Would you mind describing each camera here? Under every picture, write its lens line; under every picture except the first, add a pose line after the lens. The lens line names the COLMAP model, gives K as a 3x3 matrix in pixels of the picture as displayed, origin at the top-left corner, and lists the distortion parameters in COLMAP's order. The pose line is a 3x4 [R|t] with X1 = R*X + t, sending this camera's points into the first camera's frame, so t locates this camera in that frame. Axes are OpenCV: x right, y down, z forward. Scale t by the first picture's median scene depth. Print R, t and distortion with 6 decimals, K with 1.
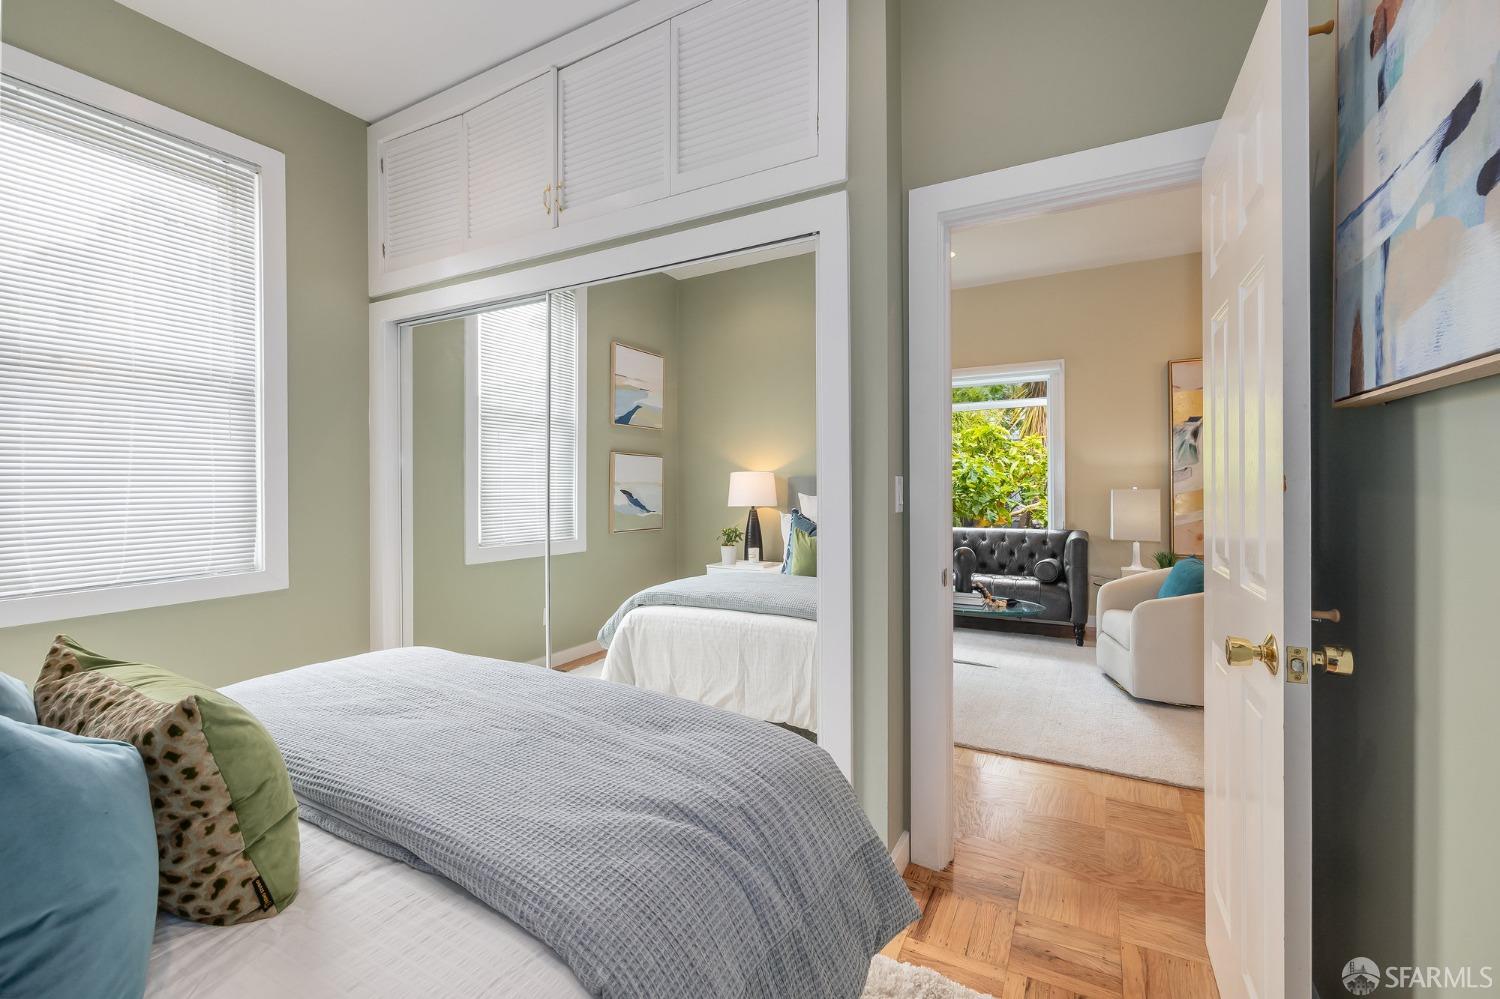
lens RADIAL K [[635.6, 0, 747.9], [0, 635.6, 487.1], [0, 0, 1]] dist [0.000425, -0.000368]
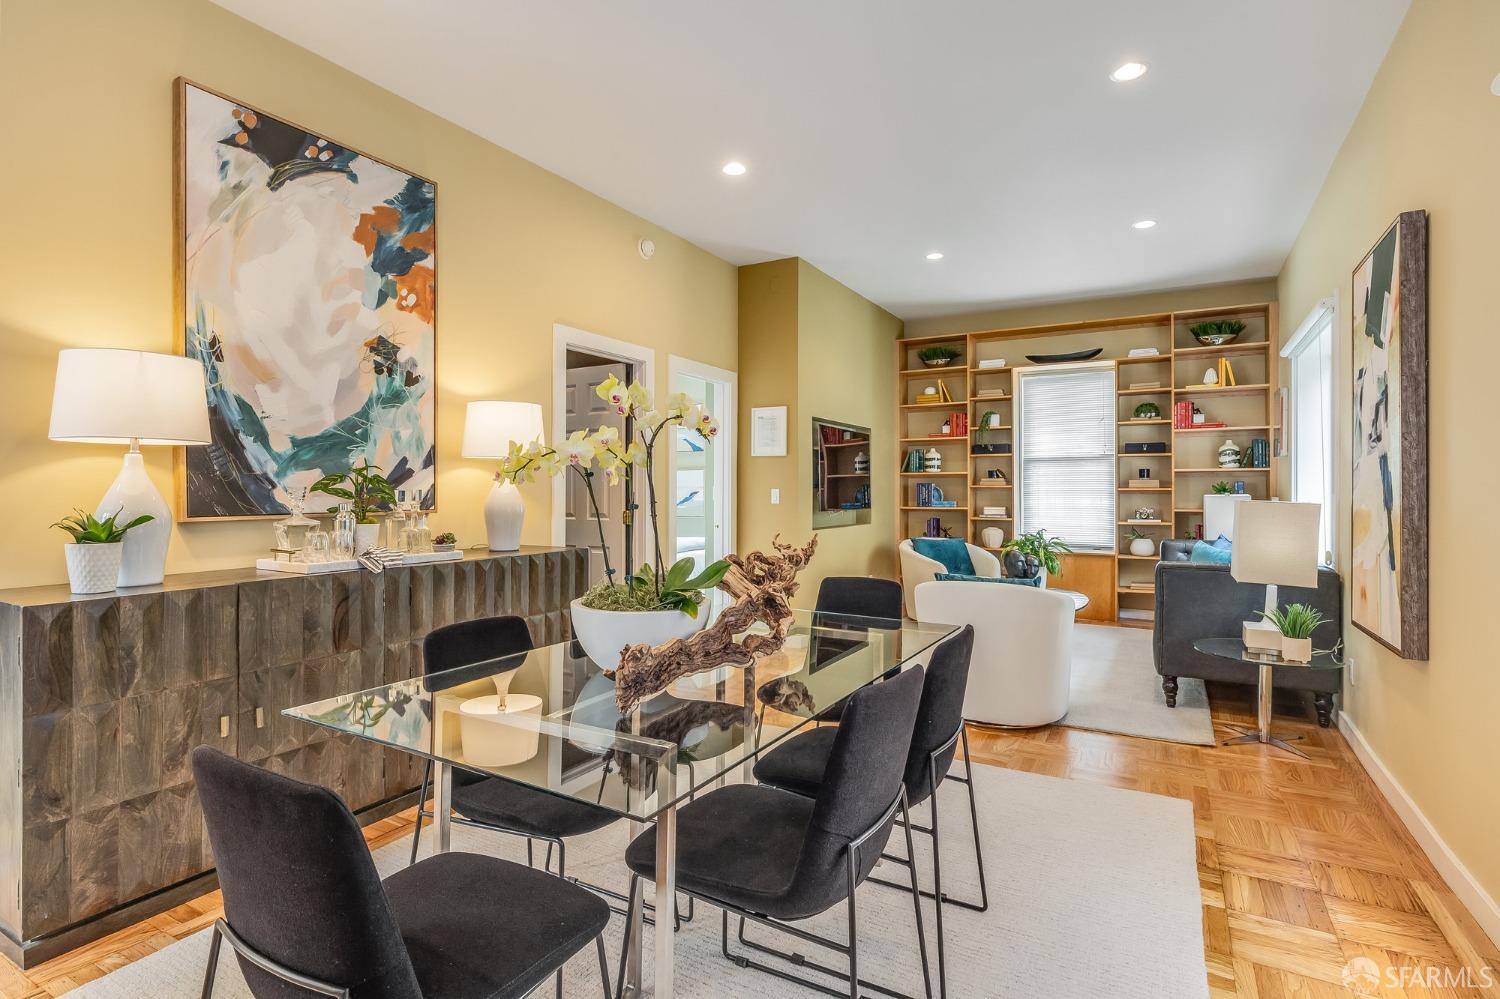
lens RADIAL K [[741.9, 0, 756.7], [0, 741.9, 483.9], [0, 0, 1]] dist [0.000306, 0.001562]
pose [[-0.001514, -0.005160, -0.999986, 1.335528], [-0.008682, 0.999949, -0.005147, -0.003820], [0.999961, 0.008674, -0.001559, 0.478069]]
